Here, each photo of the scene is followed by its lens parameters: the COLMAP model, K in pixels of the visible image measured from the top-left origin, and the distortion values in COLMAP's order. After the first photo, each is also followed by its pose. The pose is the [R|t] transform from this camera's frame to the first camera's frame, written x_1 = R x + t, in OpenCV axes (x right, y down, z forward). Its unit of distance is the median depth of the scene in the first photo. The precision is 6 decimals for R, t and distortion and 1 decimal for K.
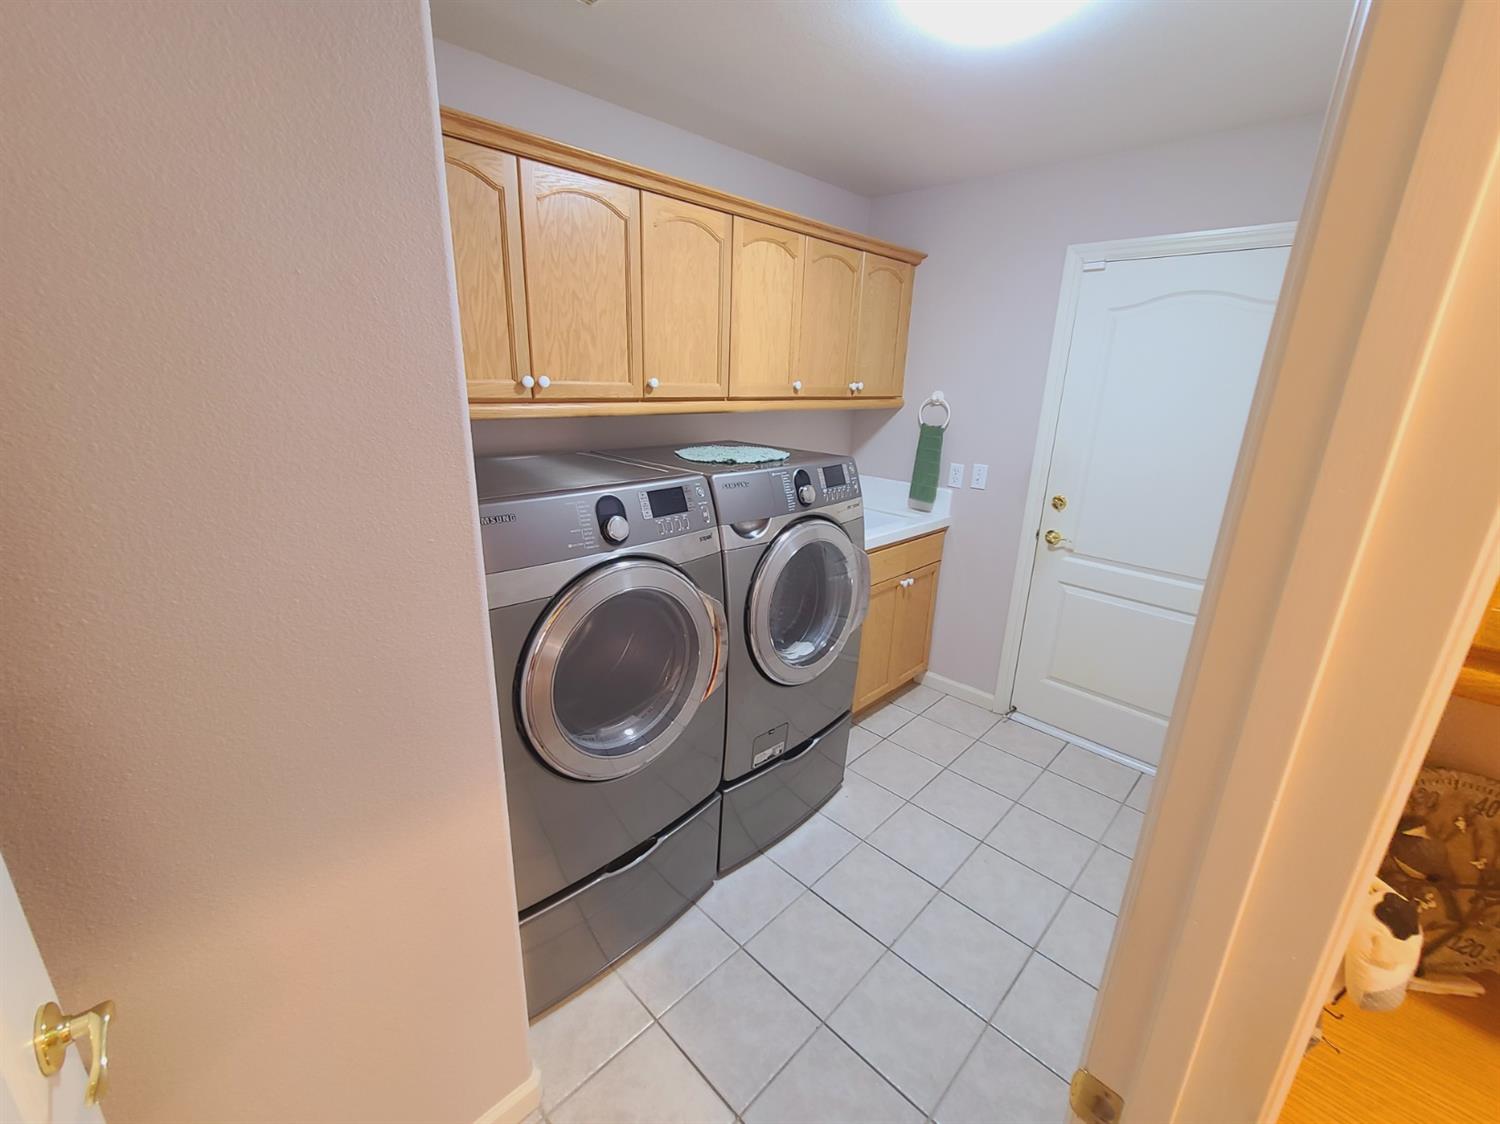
lens RADIAL K [[615.5, 0, 760.3], [0, 615.5, 555.0], [0, 0, 1]] dist [-0.001728, -0.000794]
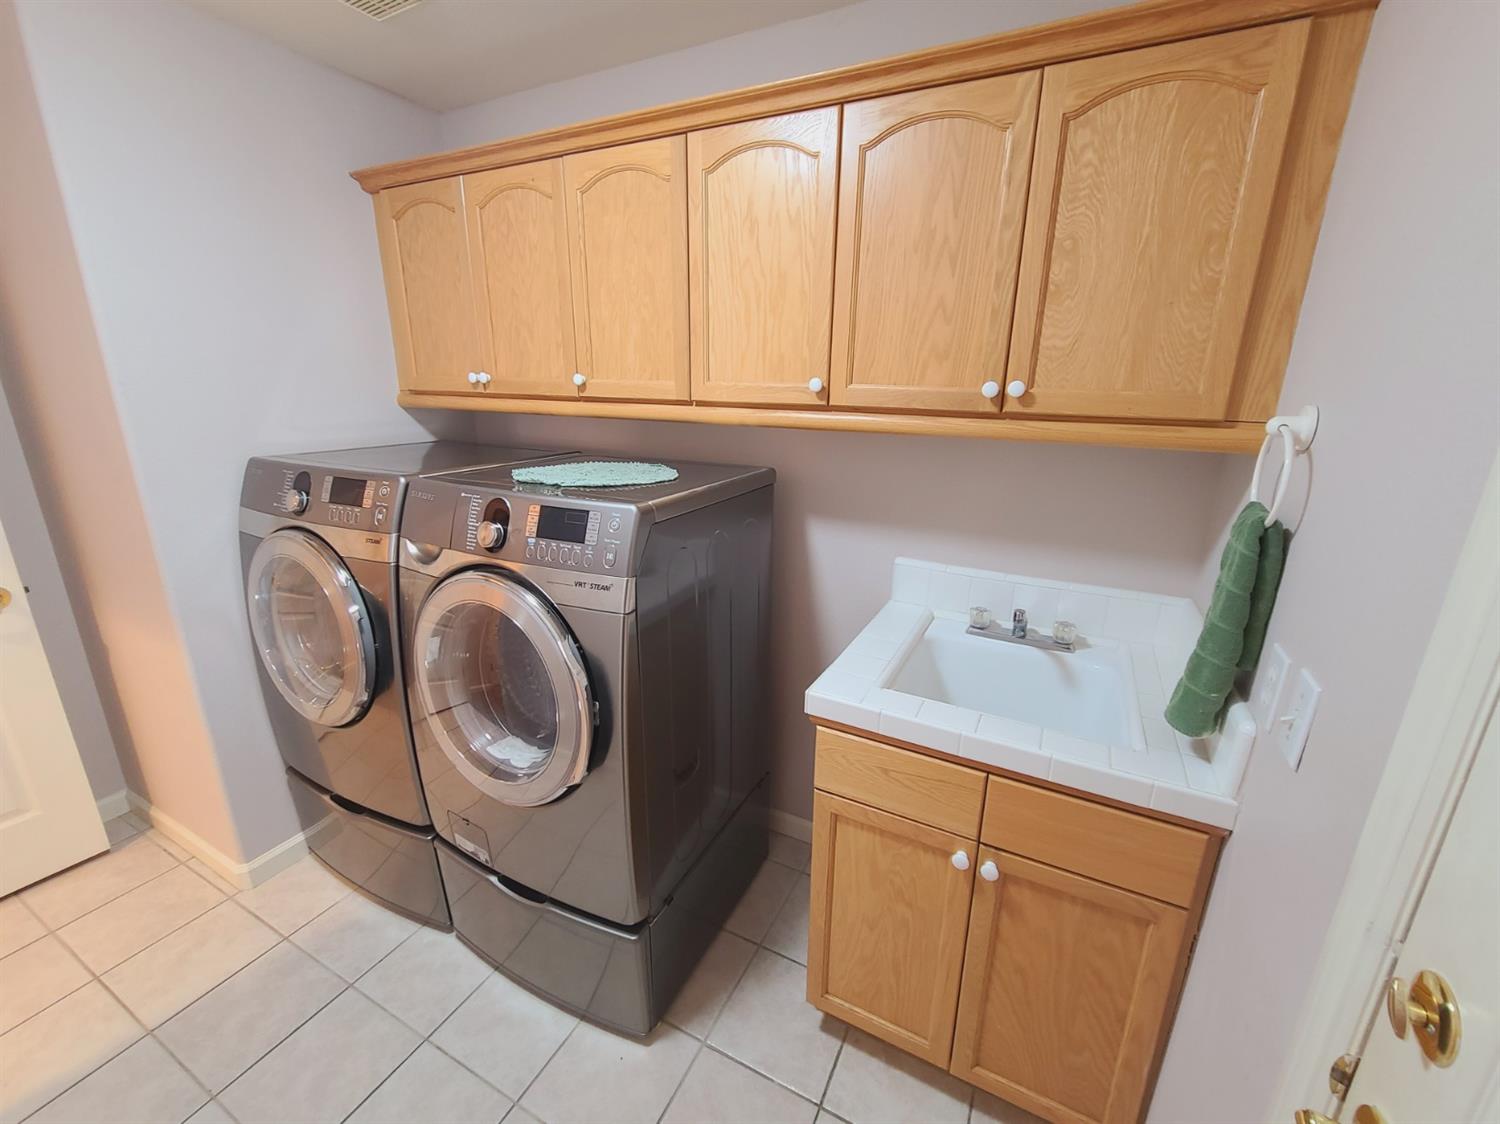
lens RADIAL K [[615.5, 0, 760.3], [0, 615.5, 555.0], [0, 0, 1]] dist [-0.001728, -0.000794]
pose [[0.298487, 0.236995, -0.924521, 0.712670], [-0.278093, 0.948244, 0.153293, -0.235637], [0.913001, 0.211347, 0.348945, 0.929993]]
